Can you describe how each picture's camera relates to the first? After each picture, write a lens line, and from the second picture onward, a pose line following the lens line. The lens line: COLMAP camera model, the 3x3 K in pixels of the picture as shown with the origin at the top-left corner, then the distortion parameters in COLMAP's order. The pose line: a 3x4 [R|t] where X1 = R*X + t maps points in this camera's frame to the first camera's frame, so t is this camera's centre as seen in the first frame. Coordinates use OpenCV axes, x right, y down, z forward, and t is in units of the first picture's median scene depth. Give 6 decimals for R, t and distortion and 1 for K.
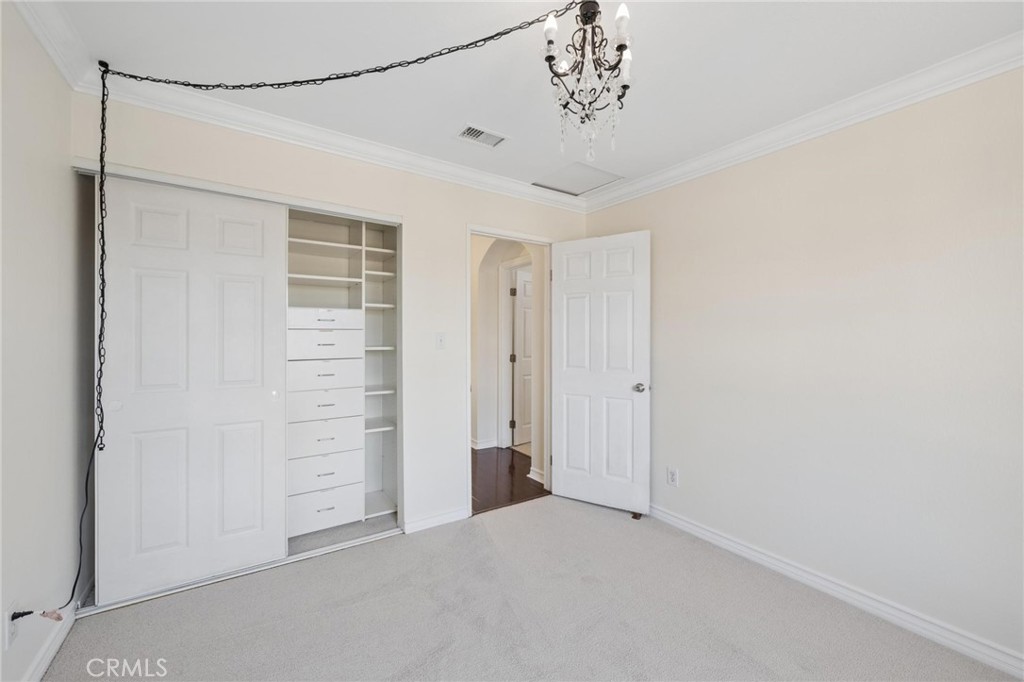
lens RADIAL K [[408.8, 0, 512.9], [0, 408.8, 338.3], [0, 0, 1]] dist [-0.002431, -0.000989]
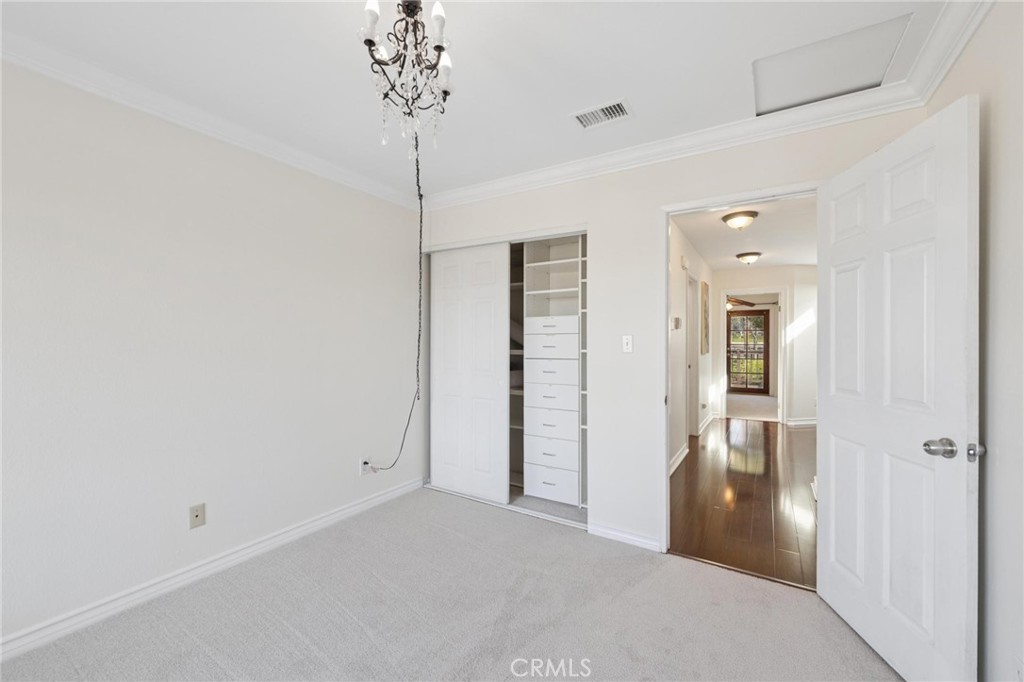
lens RADIAL K [[408.8, 0, 517.3], [0, 408.8, 344.1], [0, 0, 1]] dist [-0.002431, -0.000989]
pose [[0.409202, 0.003355, -0.912438, 0.597321], [-0.004405, 0.999989, 0.001702, 0.006344], [0.912433, 0.003323, 0.409212, 0.418197]]
